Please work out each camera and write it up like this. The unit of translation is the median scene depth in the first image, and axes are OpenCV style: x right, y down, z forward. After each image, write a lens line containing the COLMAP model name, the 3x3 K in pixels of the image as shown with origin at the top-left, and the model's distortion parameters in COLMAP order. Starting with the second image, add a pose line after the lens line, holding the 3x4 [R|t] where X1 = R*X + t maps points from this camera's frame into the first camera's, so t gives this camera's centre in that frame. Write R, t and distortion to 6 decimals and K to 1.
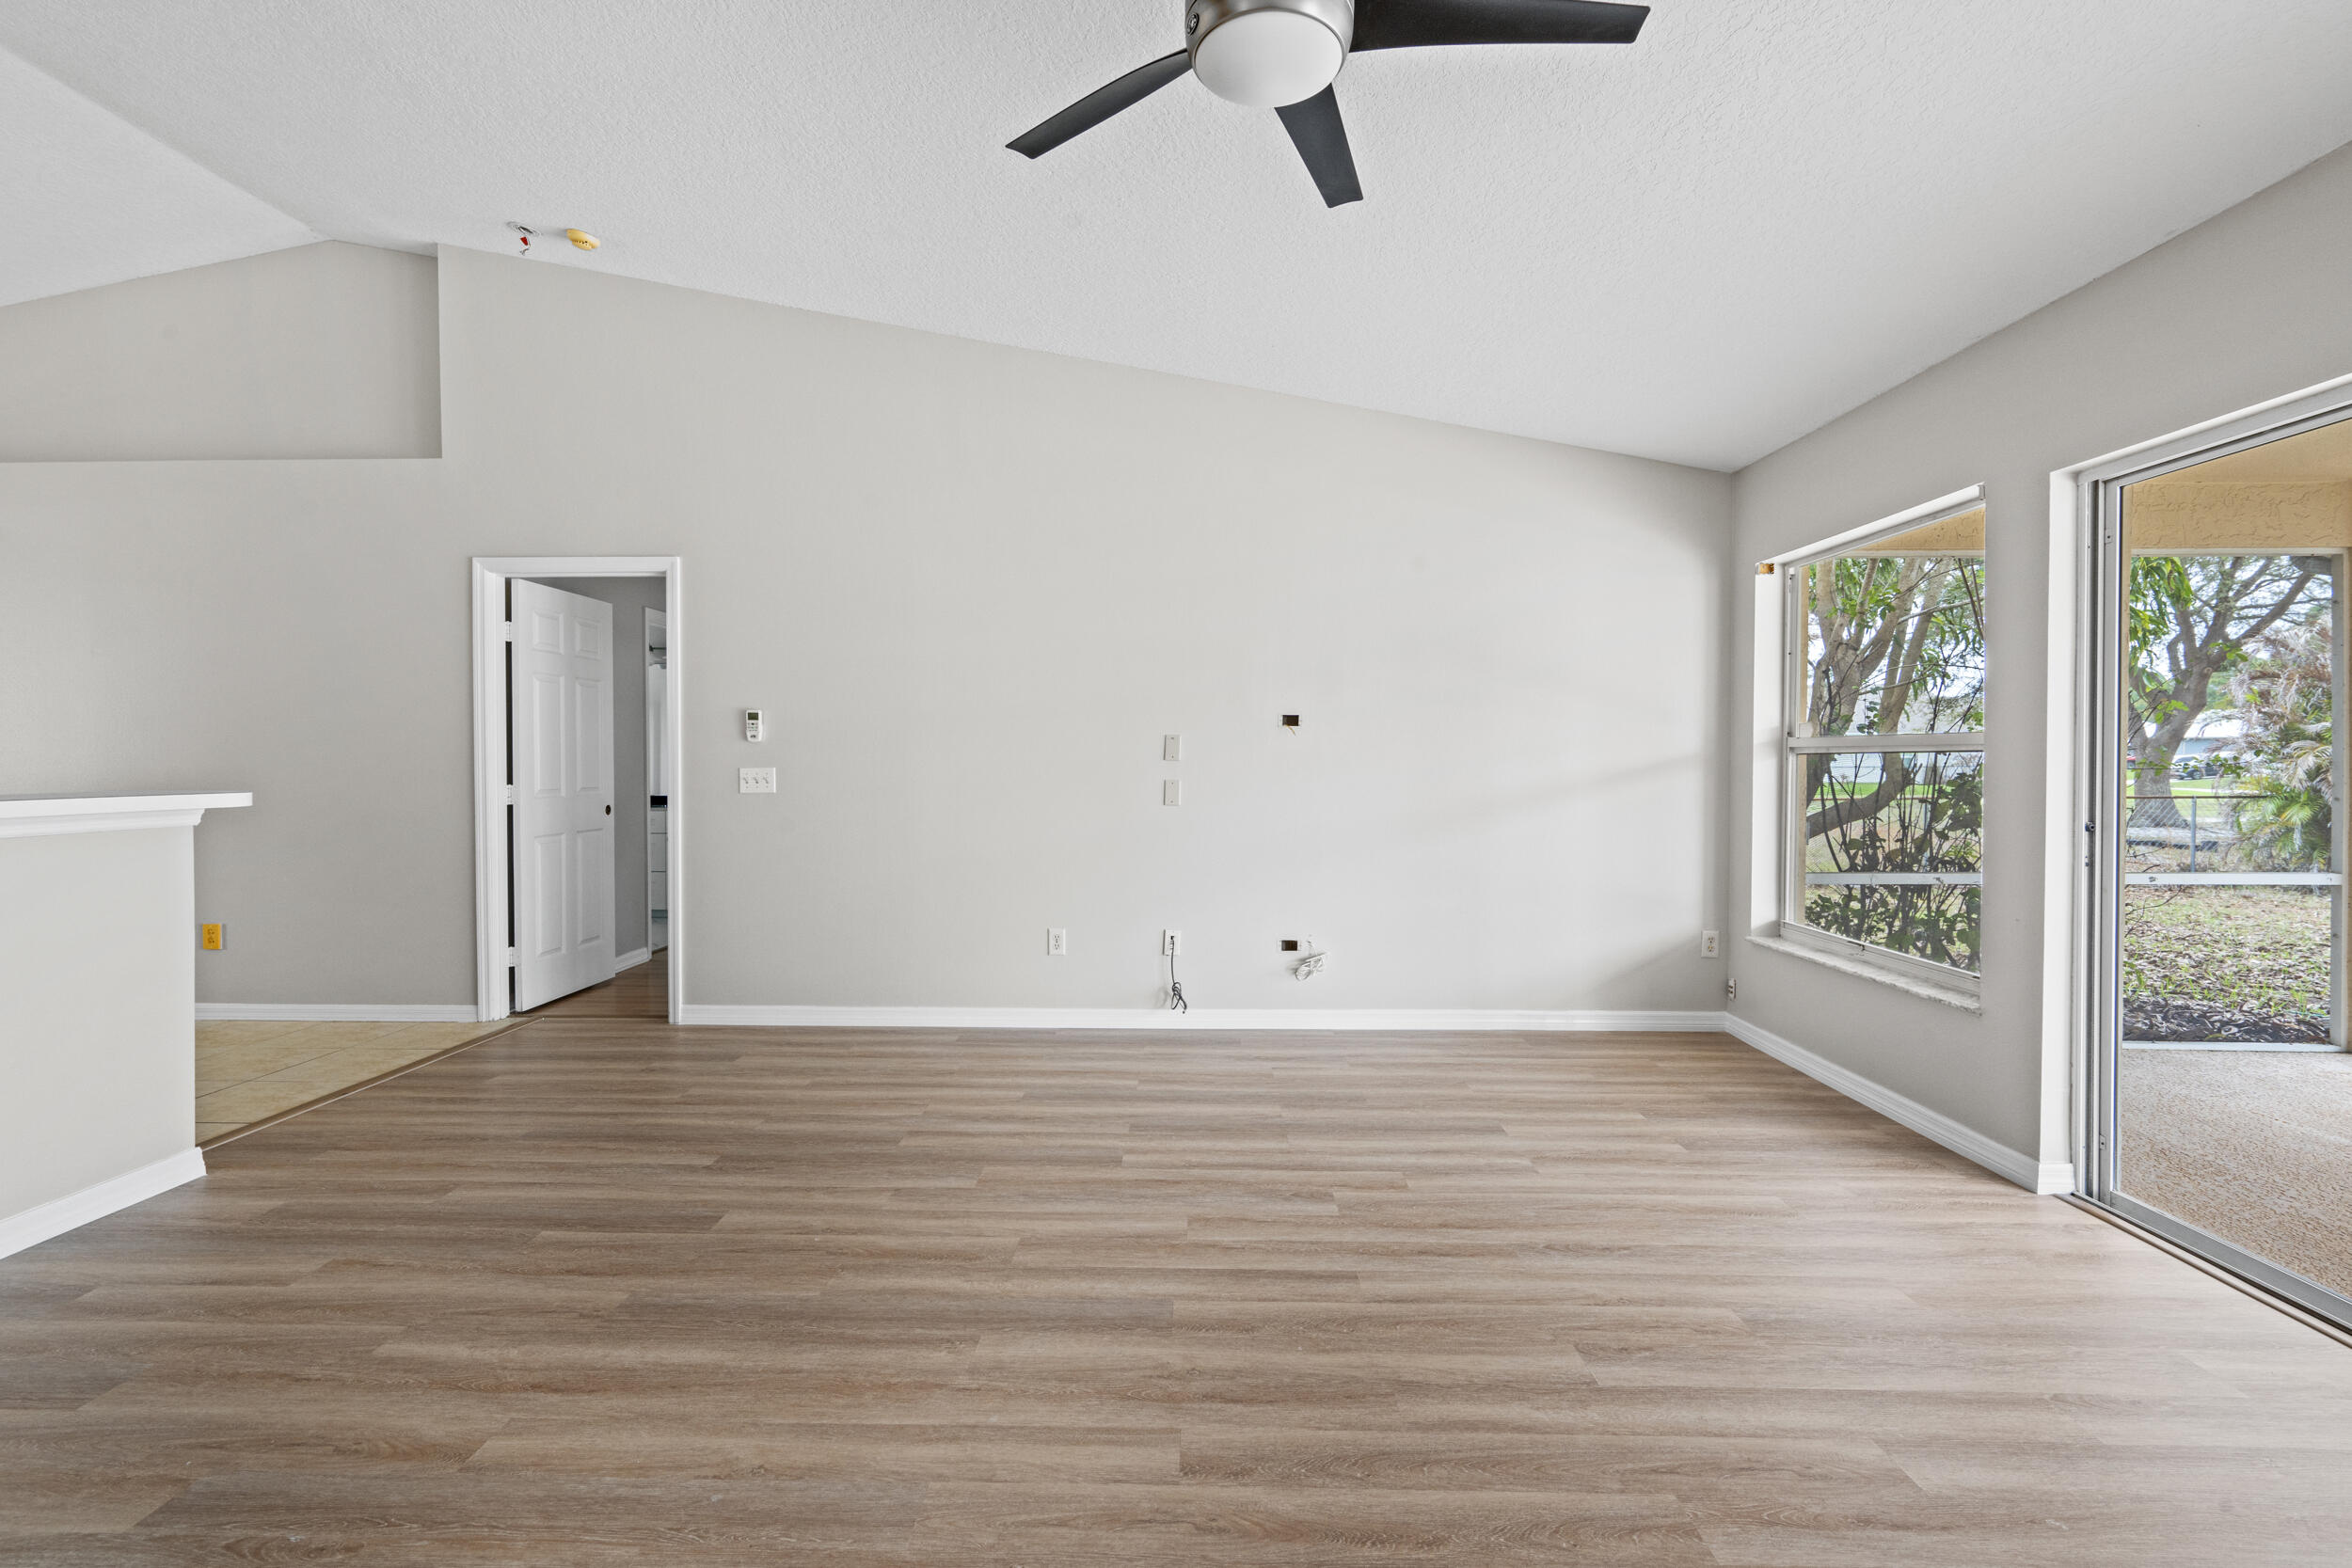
lens RADIAL K [[1071.1, 0, 1178.7], [0, 1071.1, 779.7], [0, 0, 1]] dist [-0.004405, 0.001840]
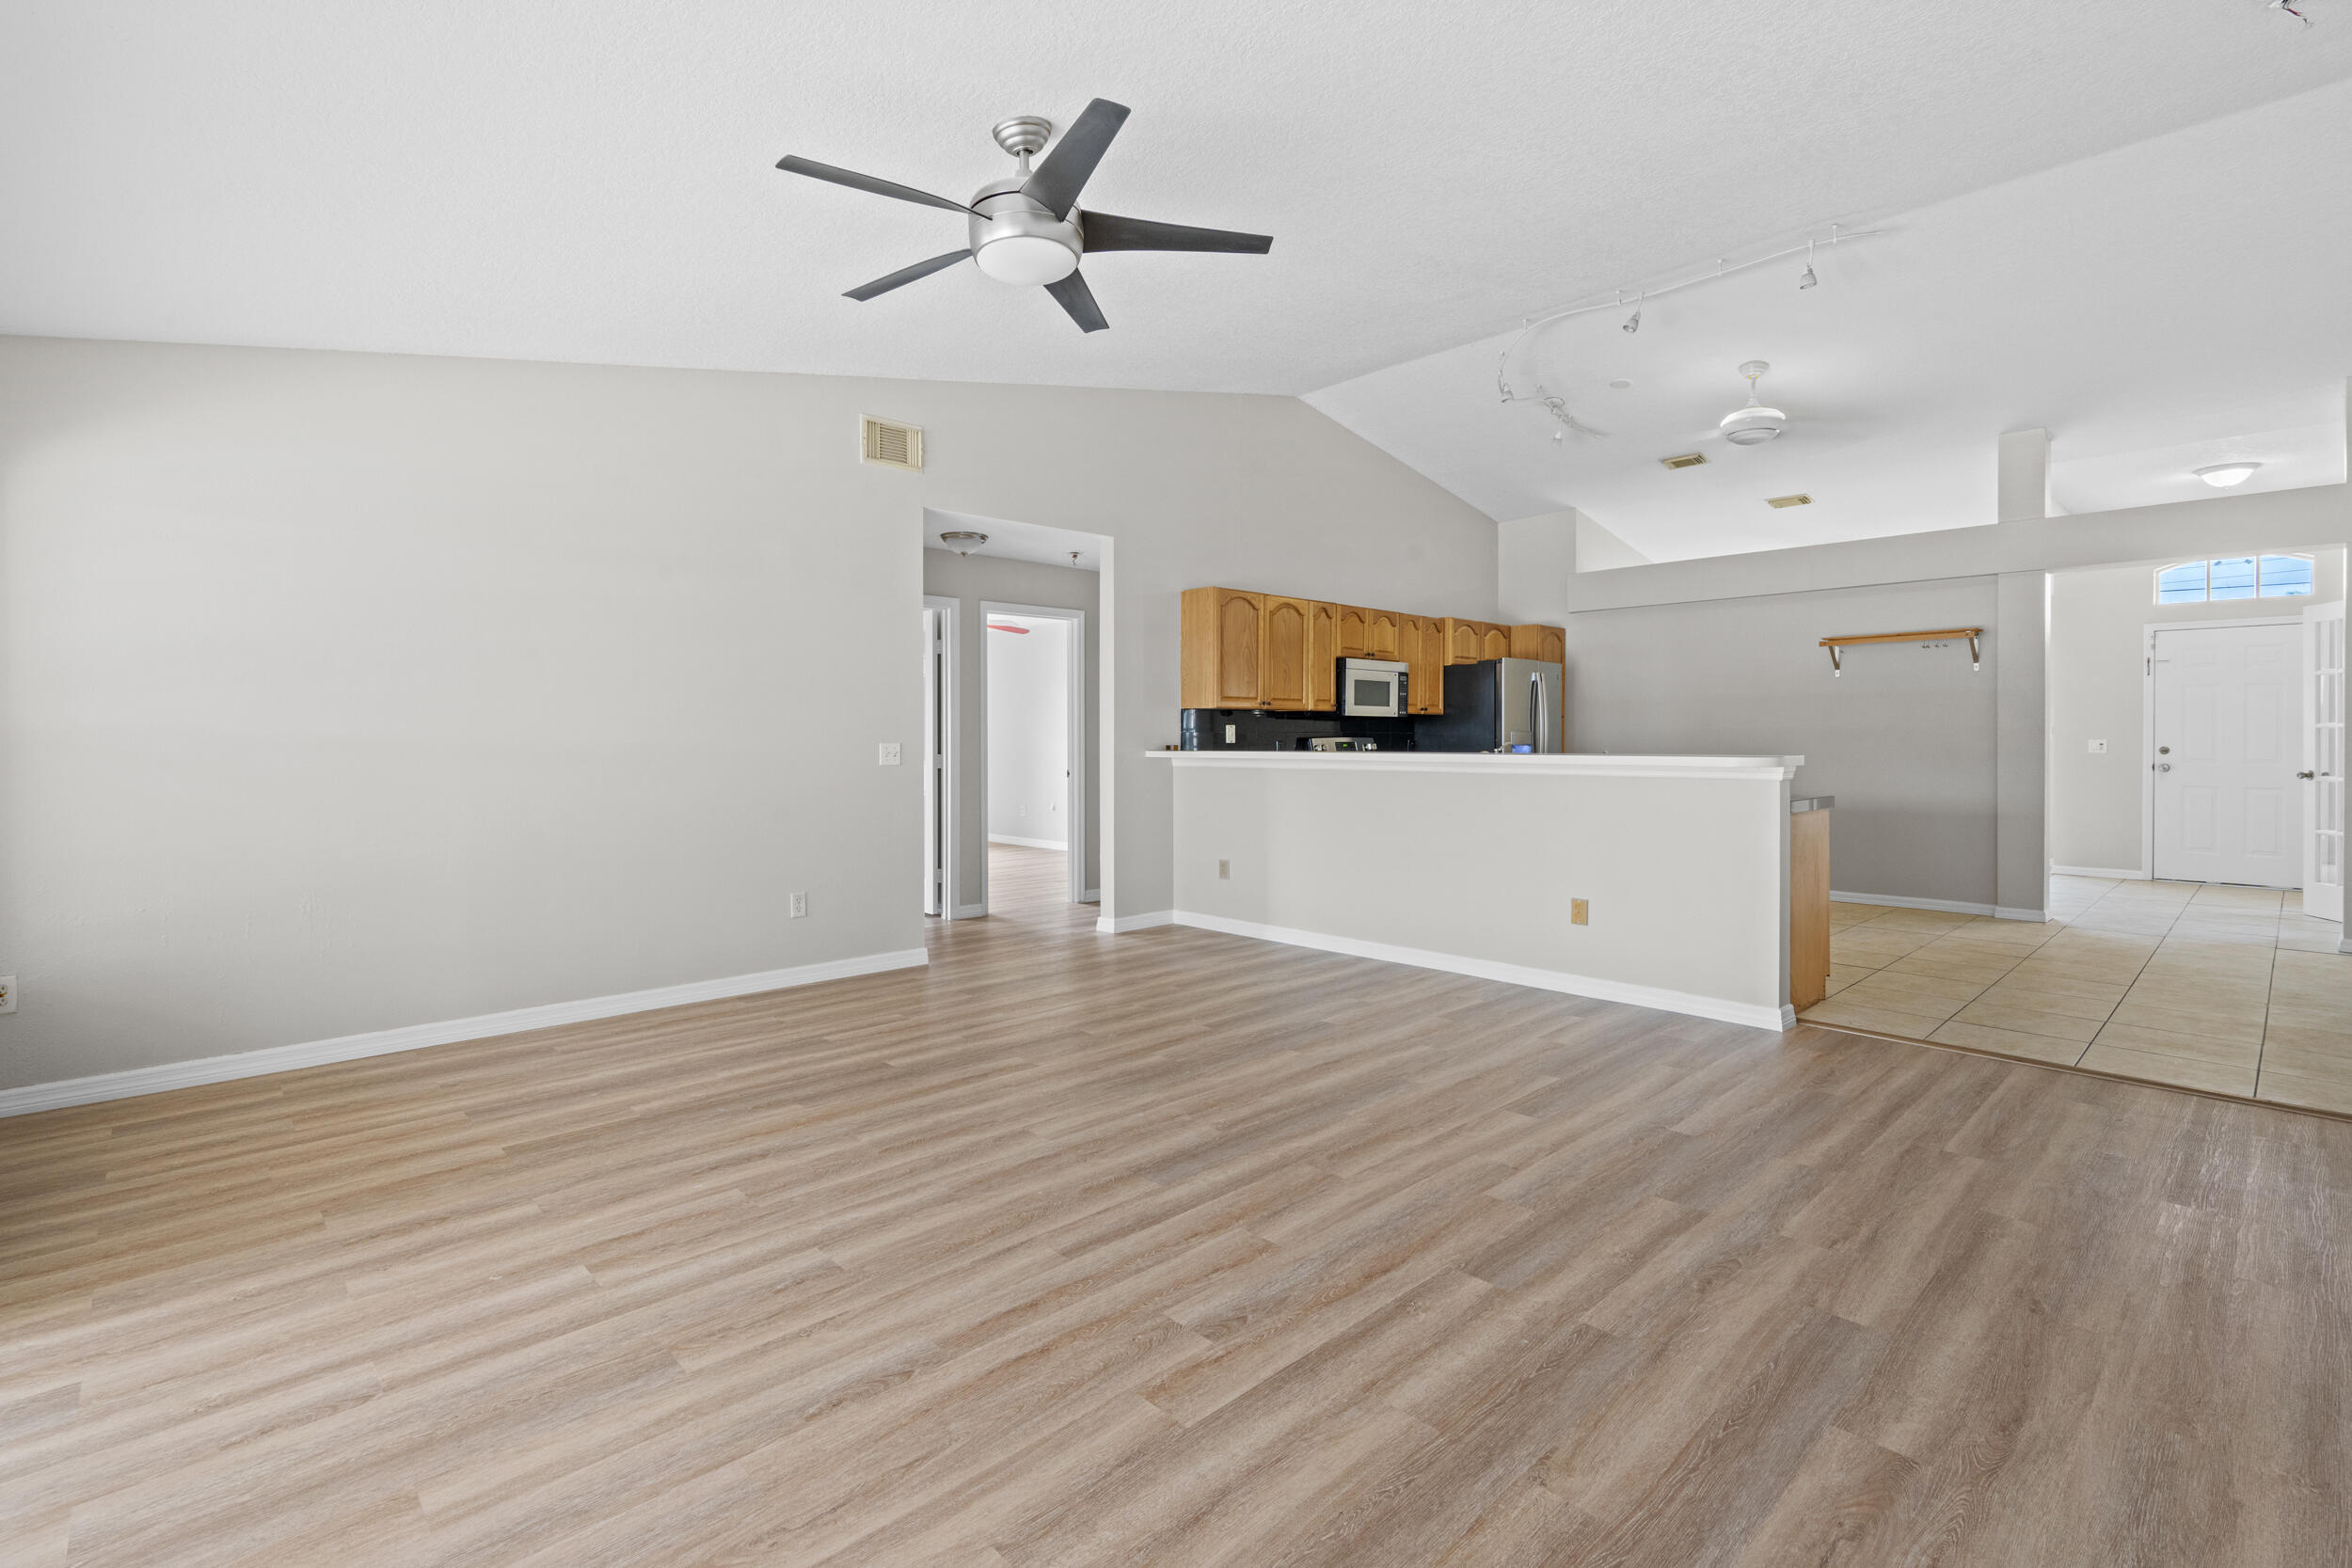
lens RADIAL K [[1071.1, 0, 1203.8], [0, 1071.1, 733.5], [0, 0, 1]] dist [-0.004405, 0.001840]
pose [[-0.695148, -0.000950, -0.718866, 0.832603], [-0.010922, 0.999898, 0.009240, -0.039270], [0.718784, 0.014275, -0.695087, 1.862202]]
